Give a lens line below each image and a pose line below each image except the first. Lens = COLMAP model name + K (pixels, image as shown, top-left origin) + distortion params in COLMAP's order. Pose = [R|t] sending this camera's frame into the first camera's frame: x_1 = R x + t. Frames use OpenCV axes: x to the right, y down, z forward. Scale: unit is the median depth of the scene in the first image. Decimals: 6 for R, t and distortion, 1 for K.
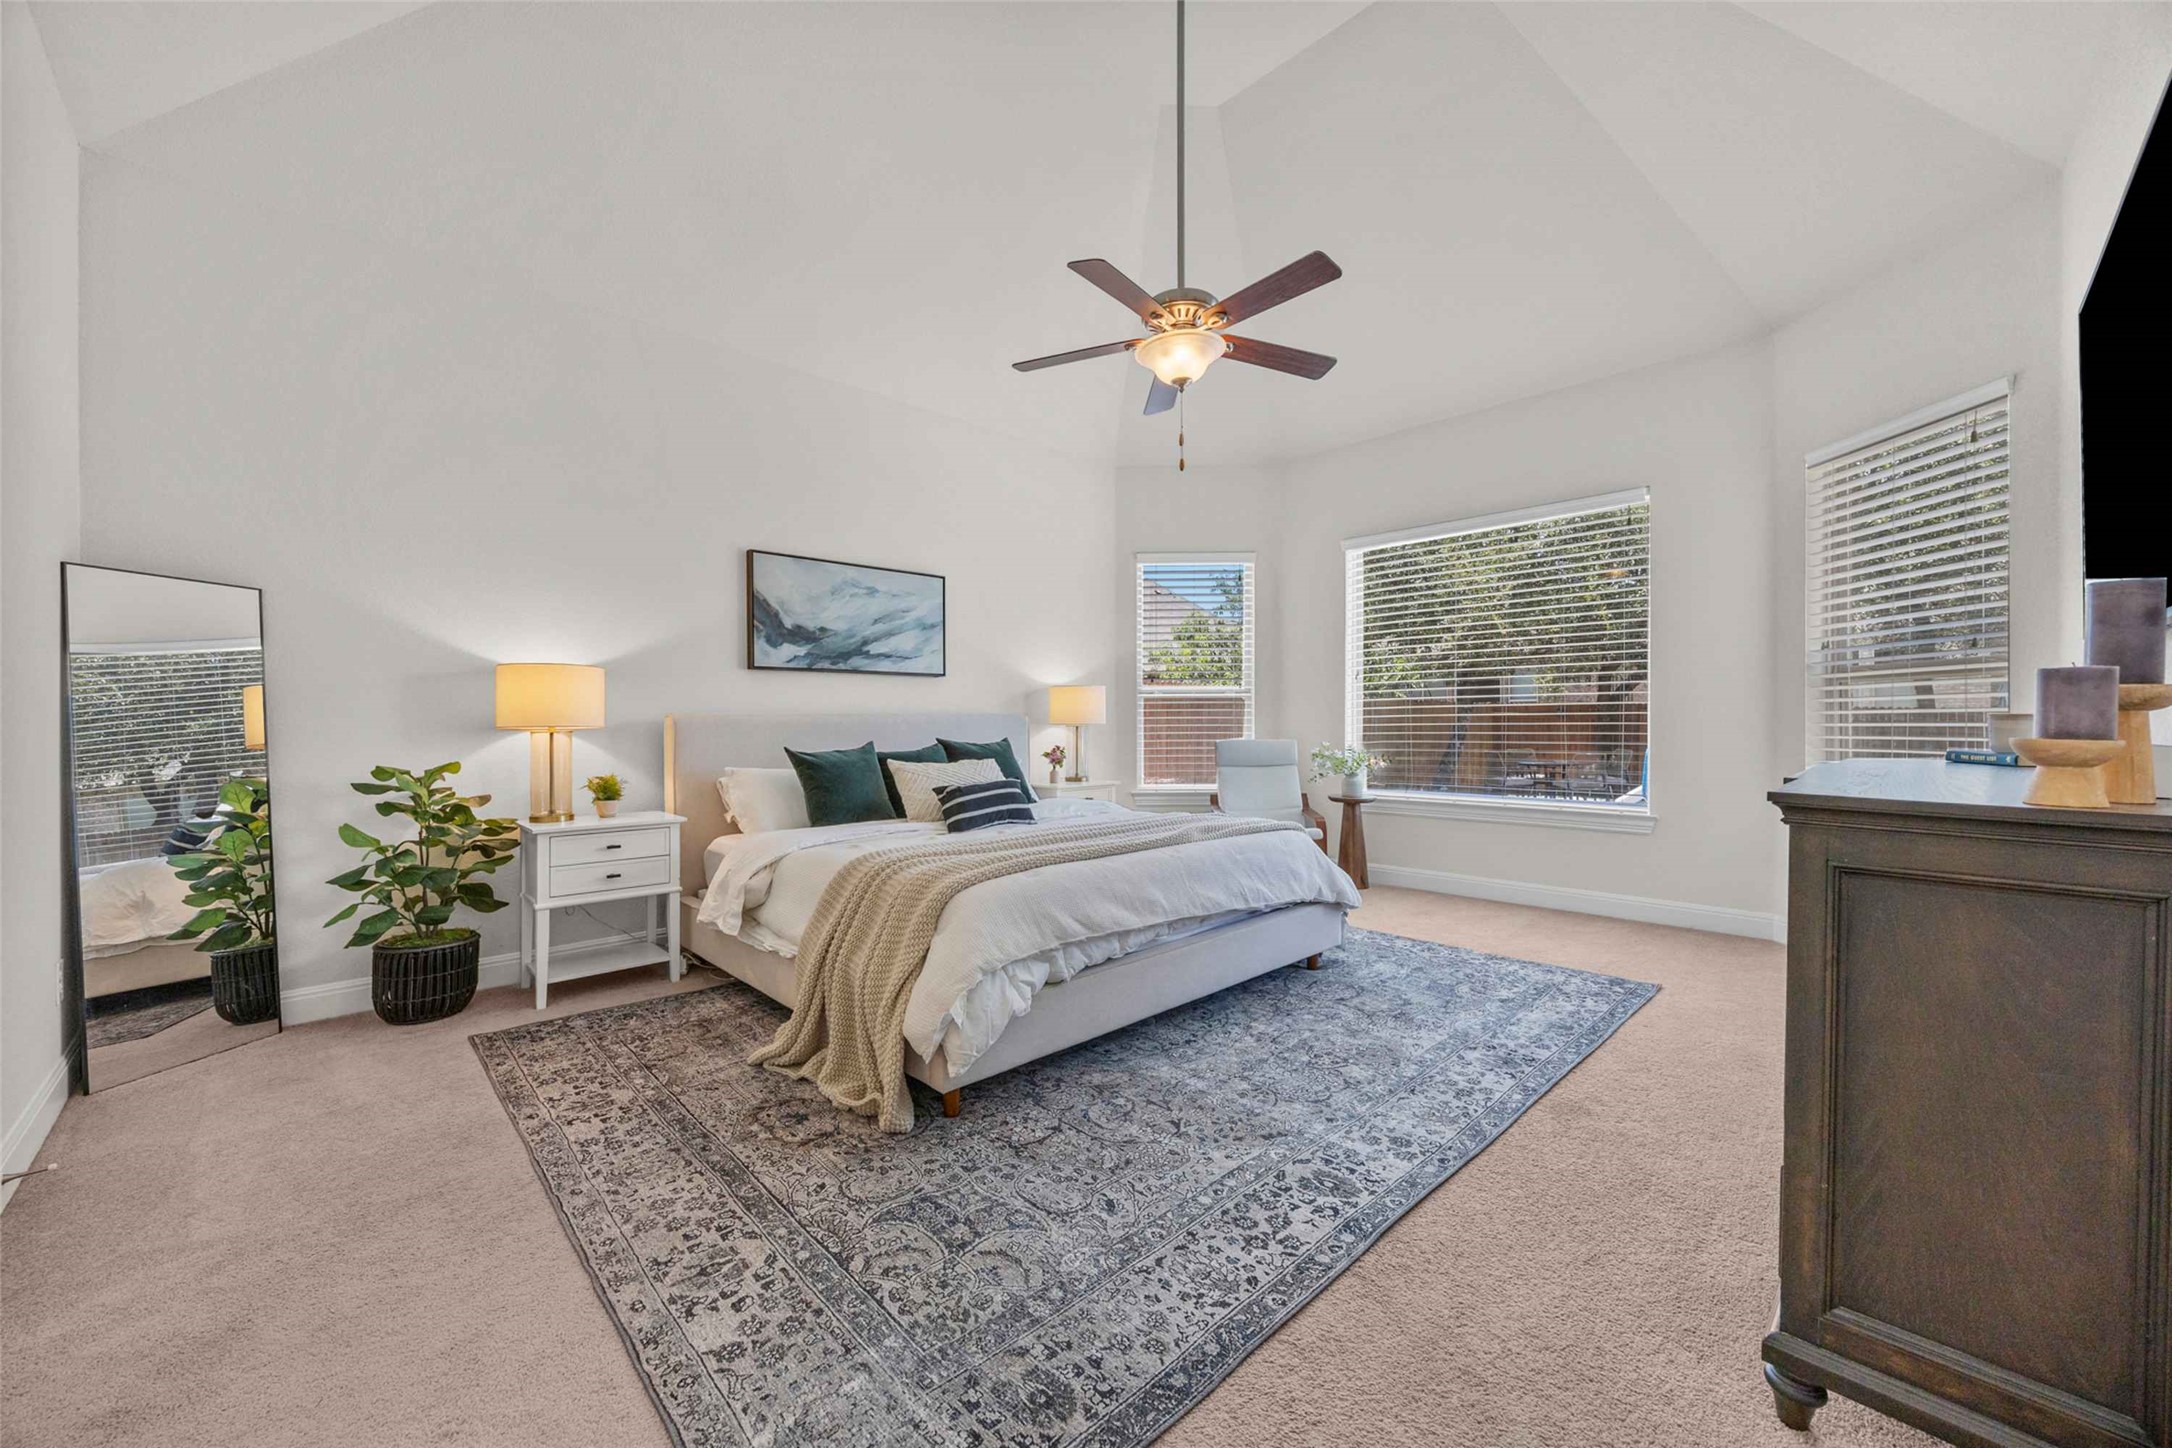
lens RADIAL K [[827.3, 0, 1086.0], [0, 827.3, 727.2], [0, 0, 1]] dist [-0.001975, -0.000047]
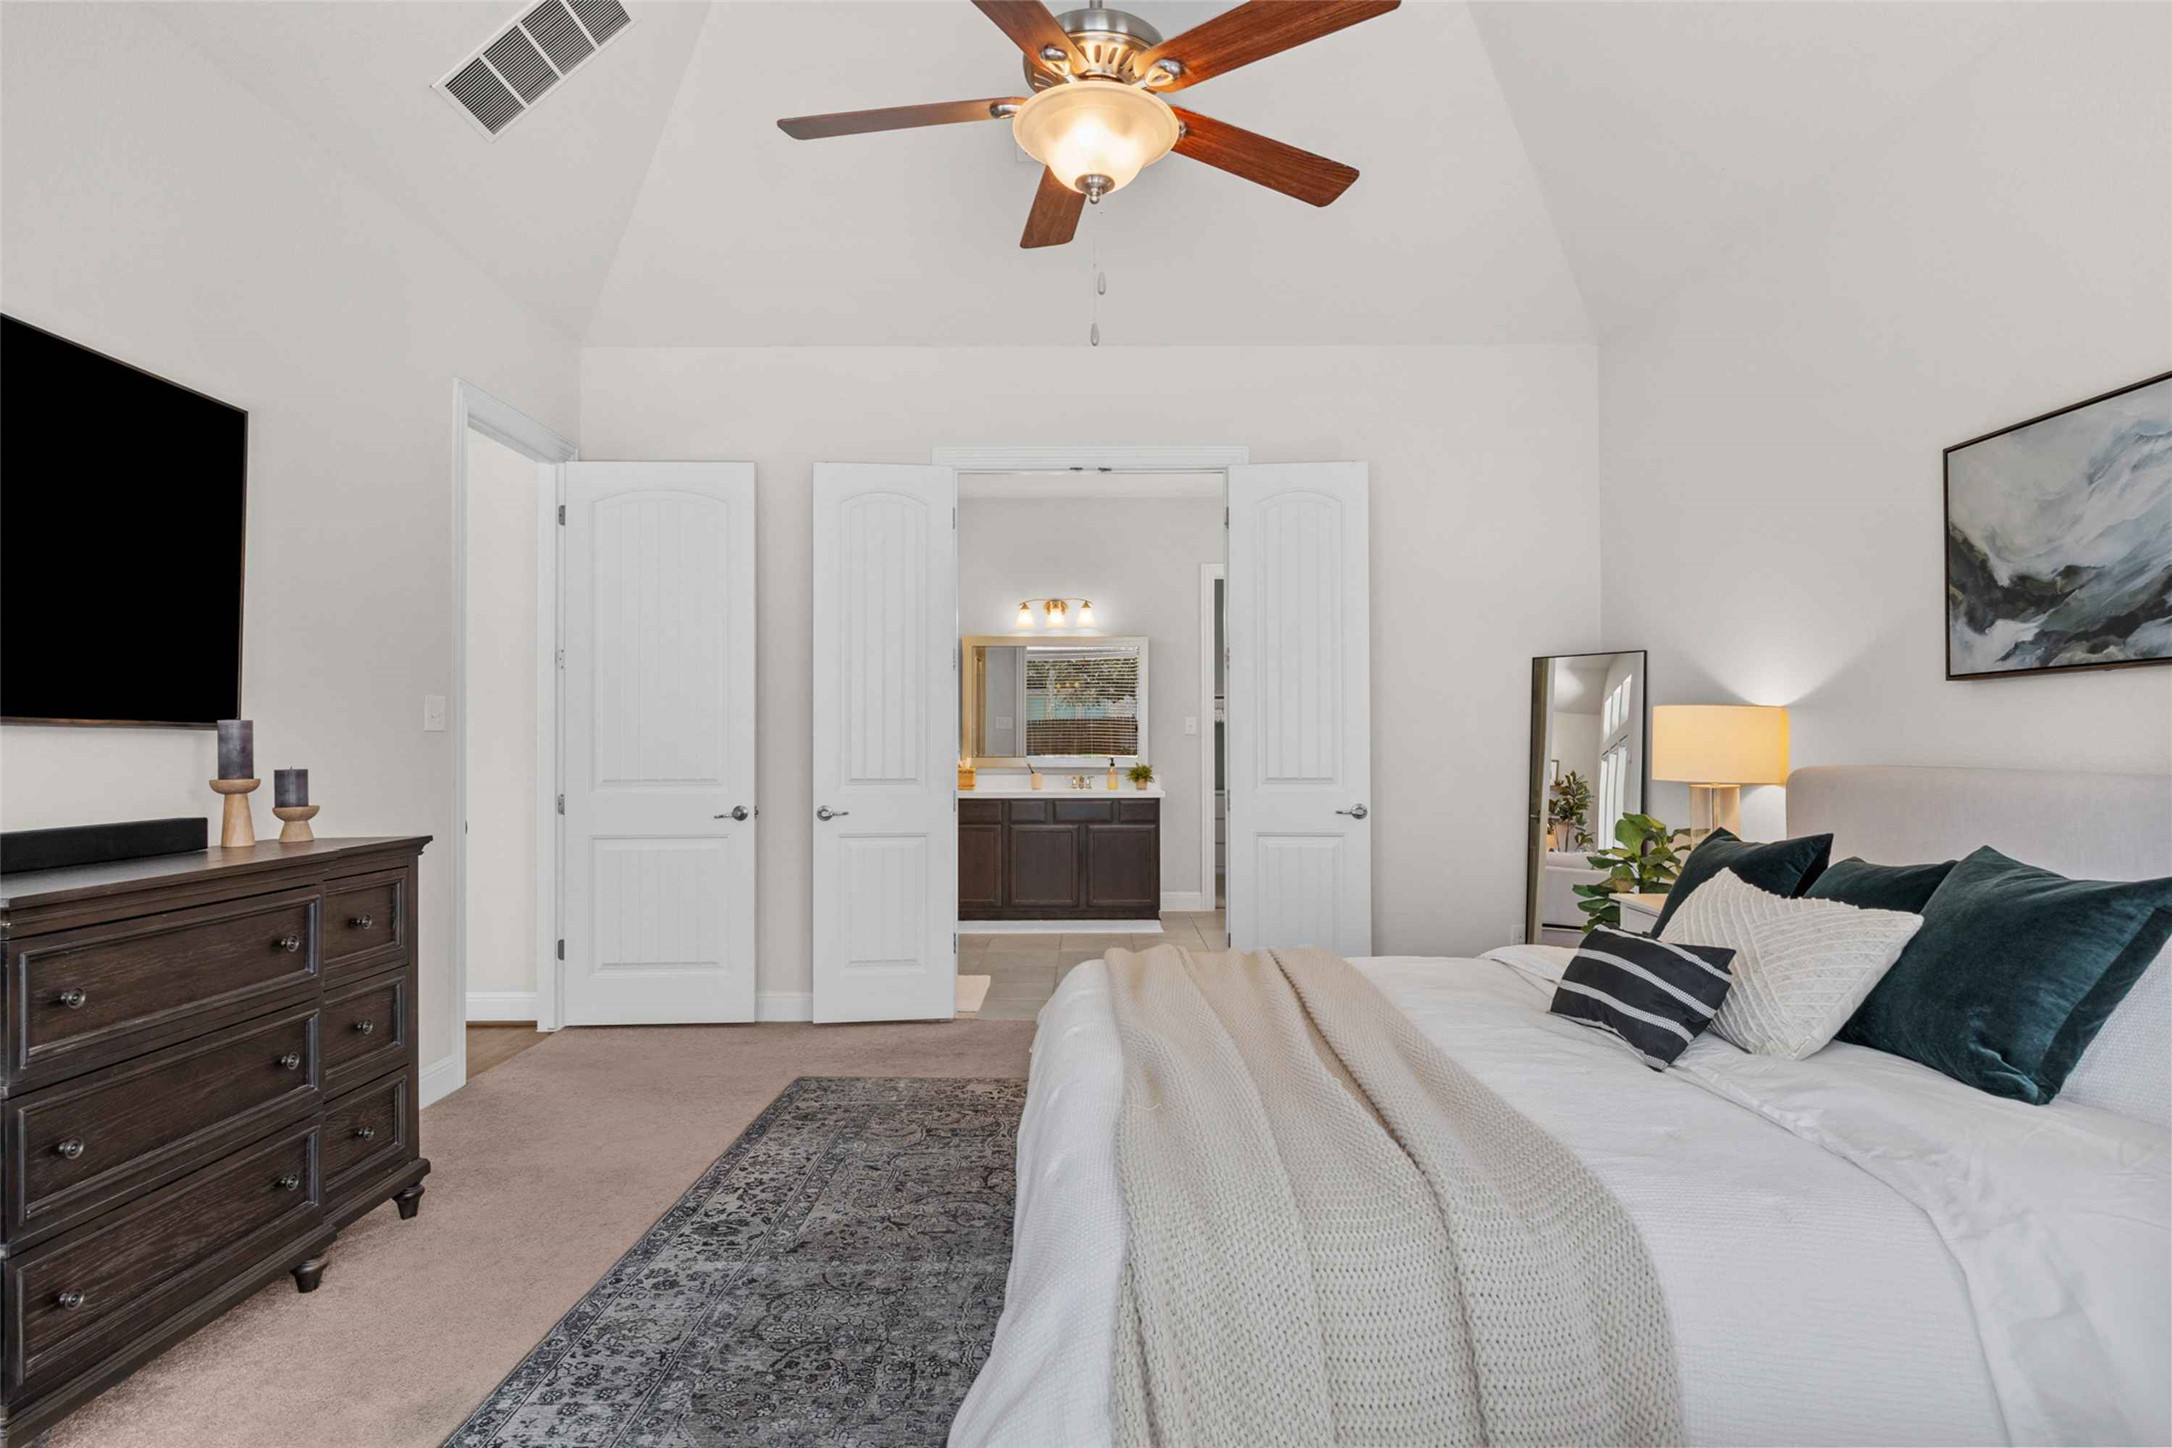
lens RADIAL K [[1229.4, 0, 1091.7], [0, 1229.4, 711.2], [0, 0, 1]] dist [-0.000237, 0.000145]
pose [[-0.709214, -0.009340, -0.704932, 0.959527], [0.003348, 0.999856, -0.016616, -0.076815], [0.704986, -0.014145, -0.709080, 2.195456]]
